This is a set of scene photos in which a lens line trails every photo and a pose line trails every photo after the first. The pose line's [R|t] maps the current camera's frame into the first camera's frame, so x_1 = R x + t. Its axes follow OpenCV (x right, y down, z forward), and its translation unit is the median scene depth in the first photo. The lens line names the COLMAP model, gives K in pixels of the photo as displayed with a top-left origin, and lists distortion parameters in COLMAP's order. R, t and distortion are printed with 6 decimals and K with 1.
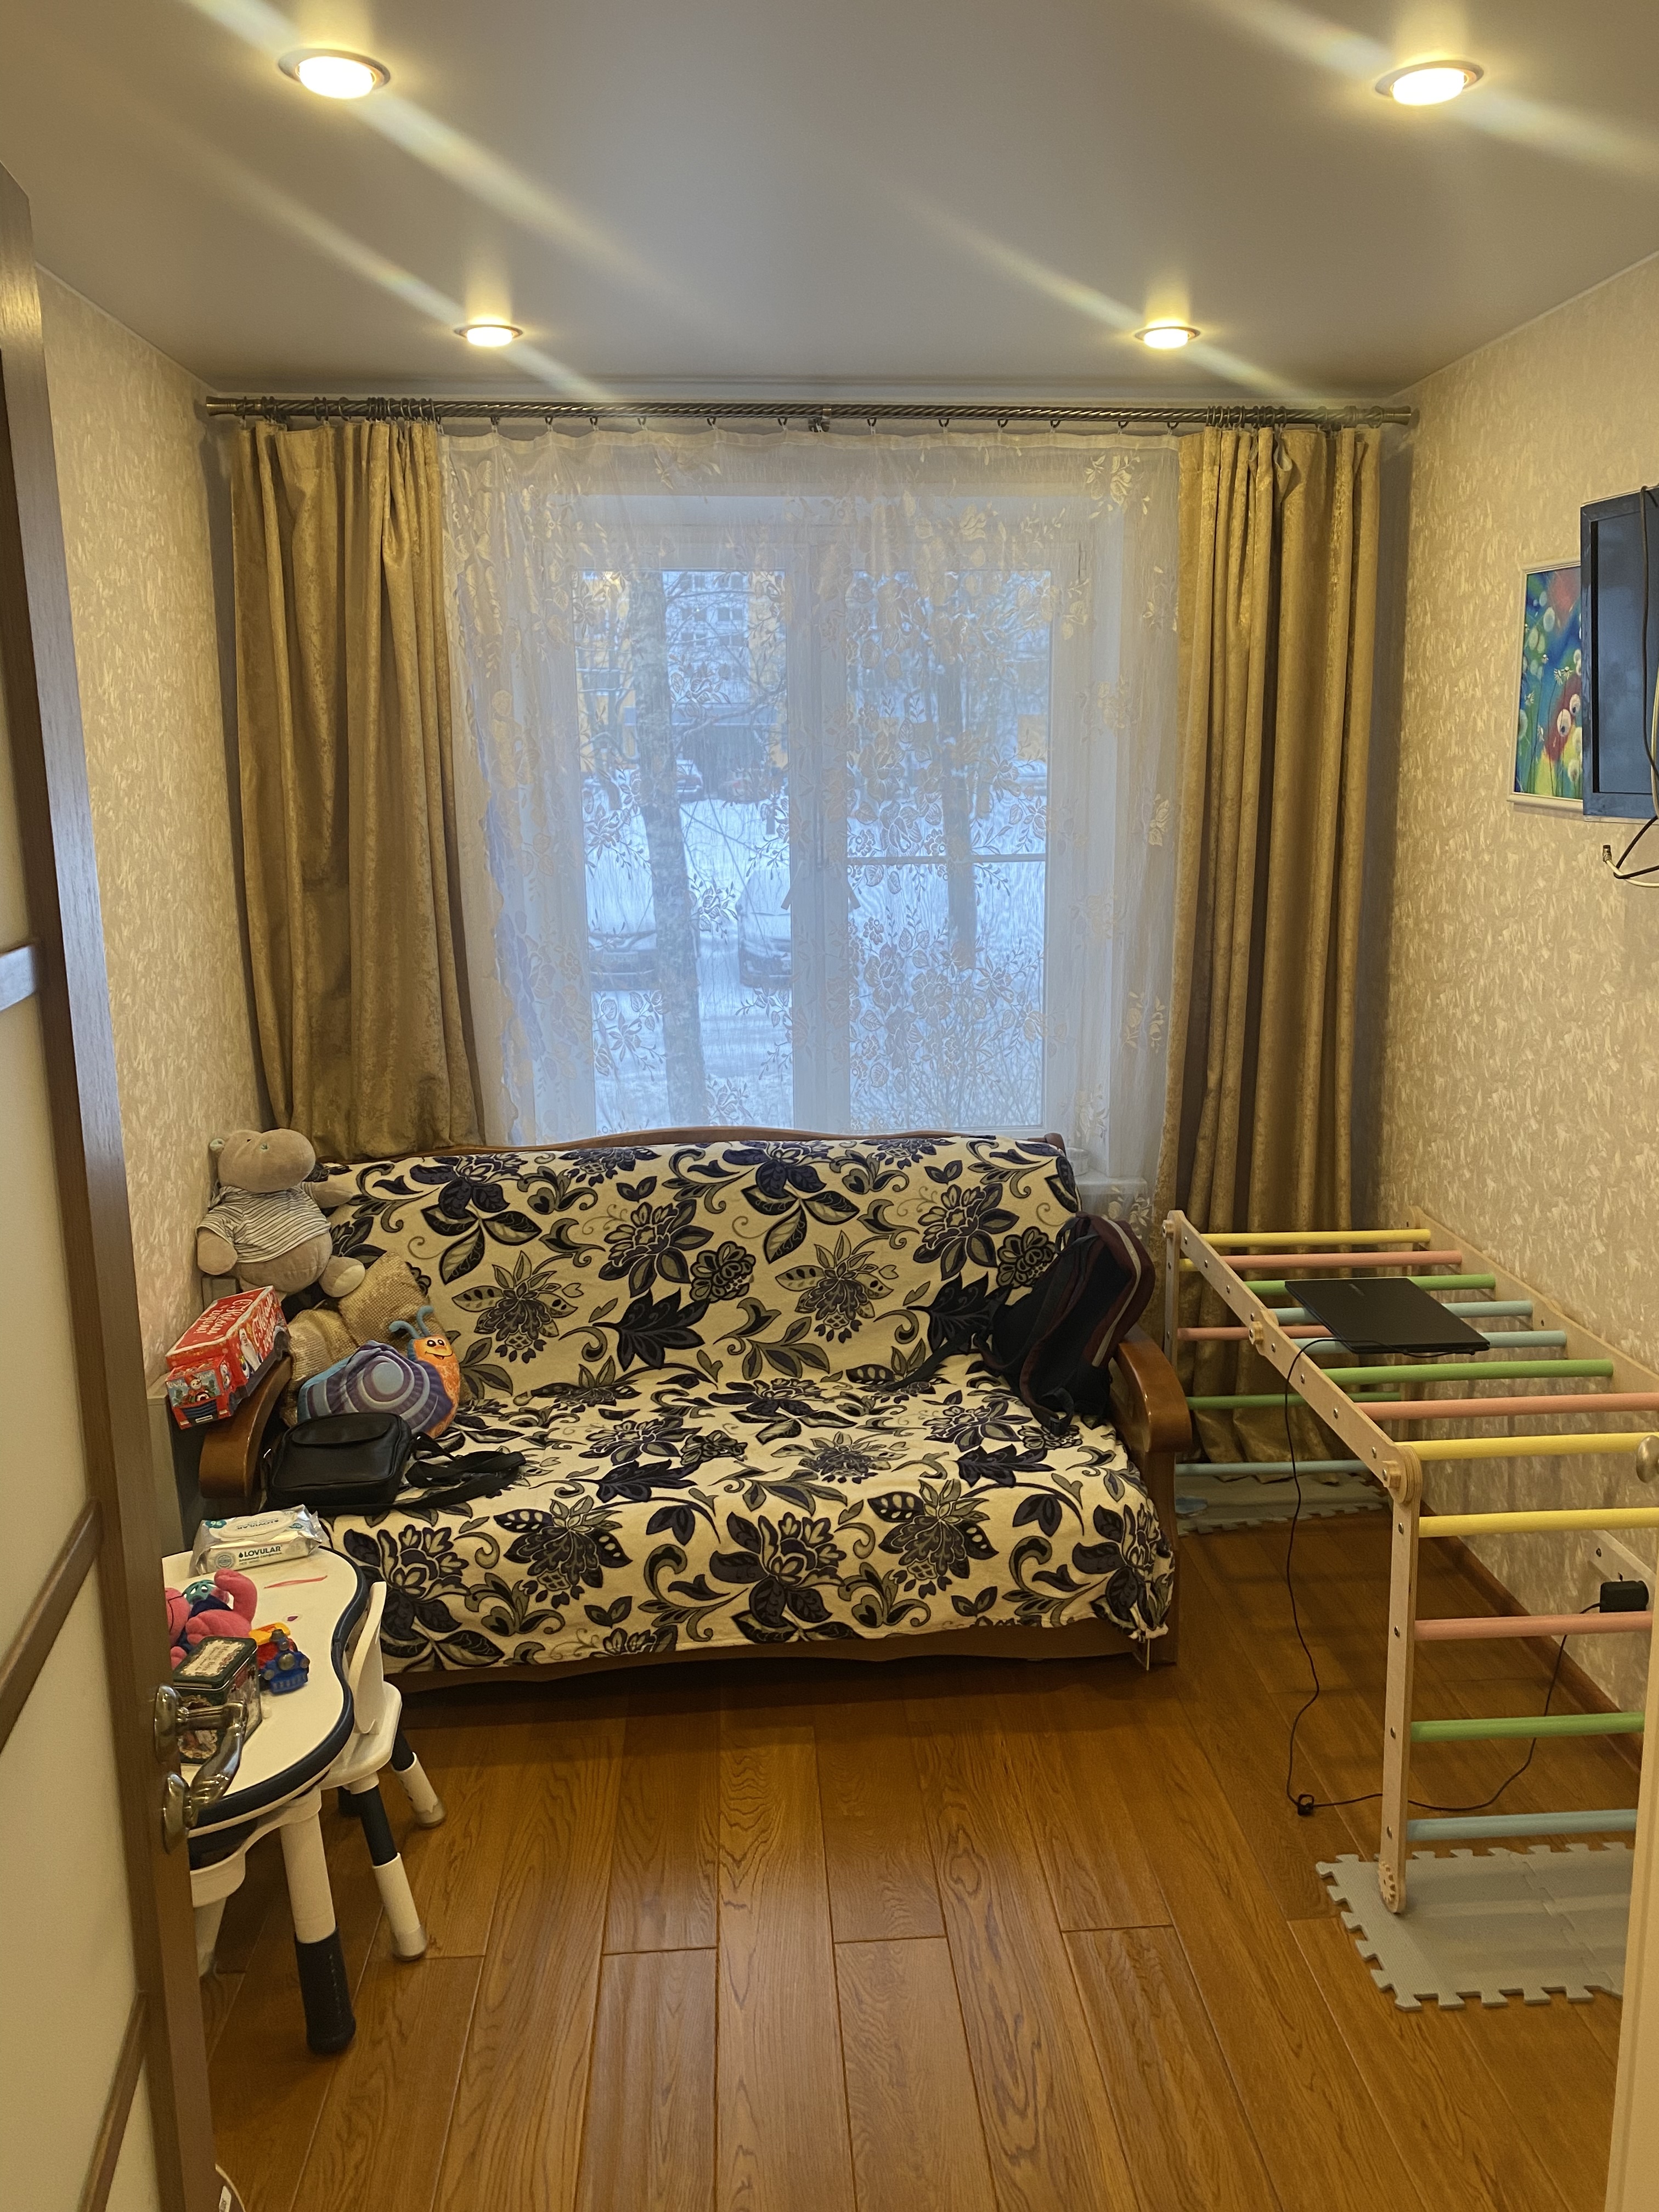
lens RADIAL K [[1699.9, 0, 827.0], [0, 1699.9, 1104.1], [0, 0, 1]] dist [0.052141, -0.045998]
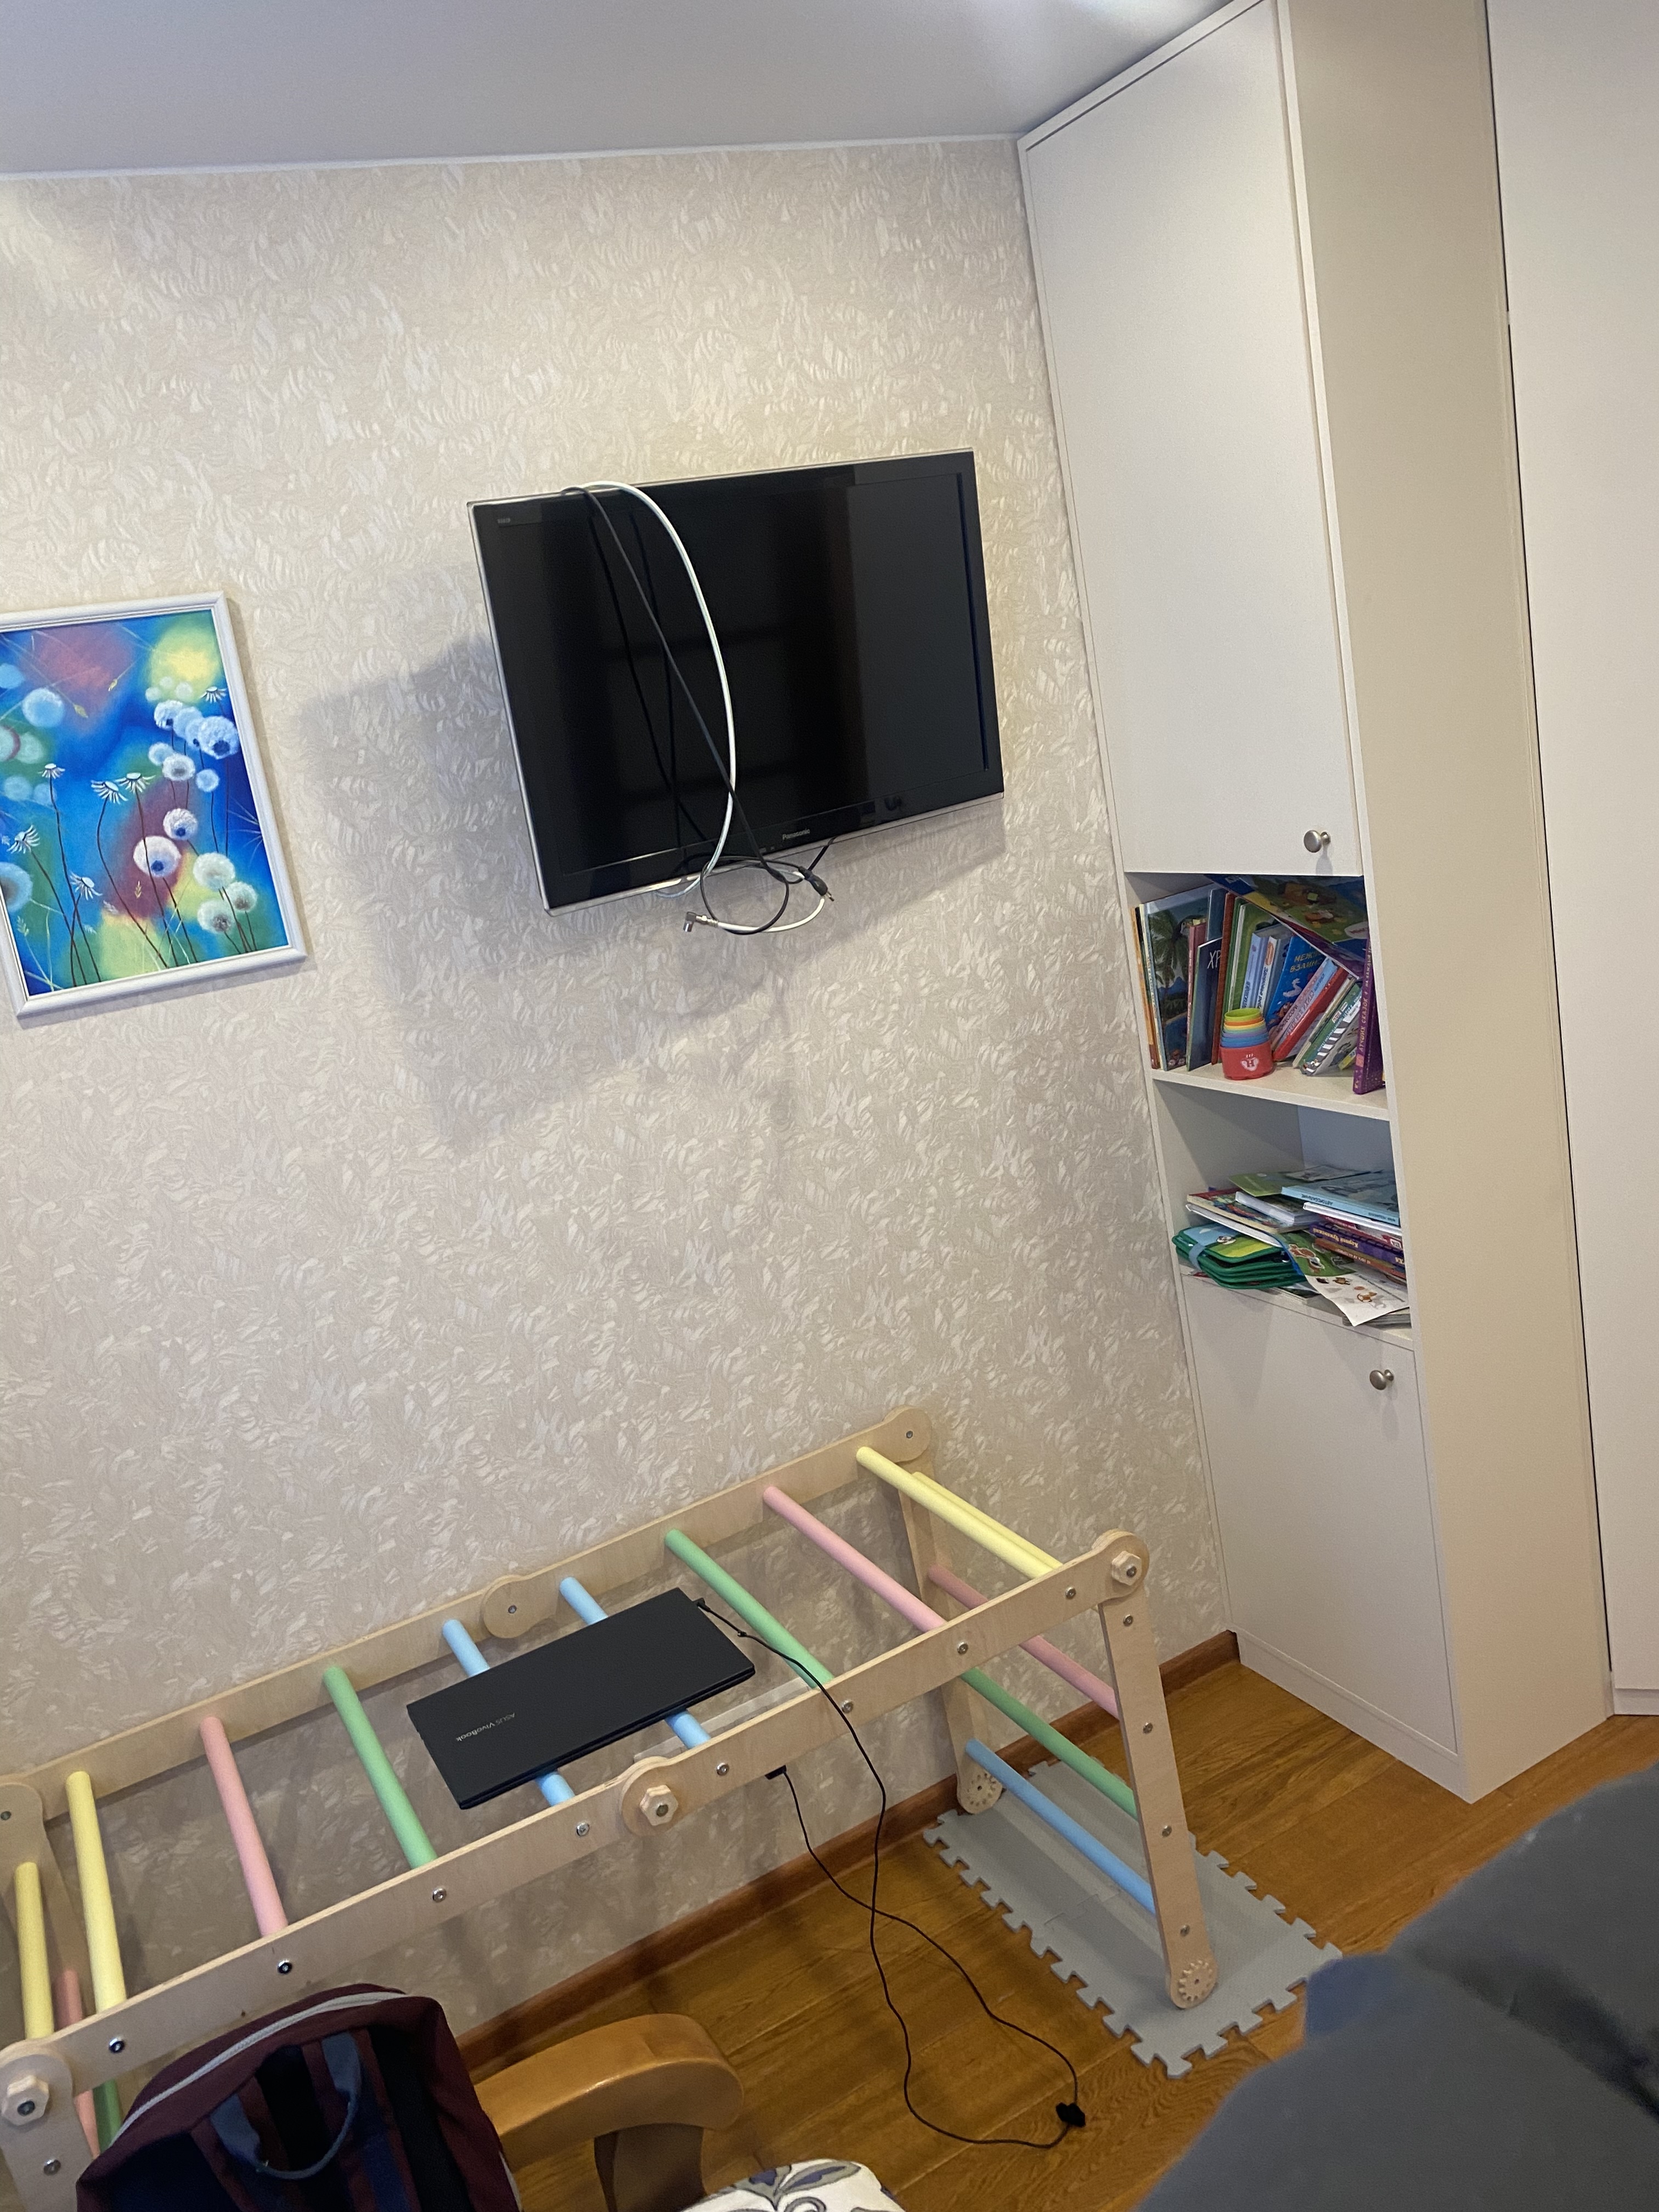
lens RADIAL K [[1699.9, 0, 827.0], [0, 1699.9, 1104.1], [0, 0, 1]] dist [0.052141, -0.045998]
pose [[-0.421357, -0.141895, 0.895725, -0.276736], [0.361585, 0.879498, 0.309418, -0.247308], [-0.831694, 0.454256, -0.319275, 1.033386]]
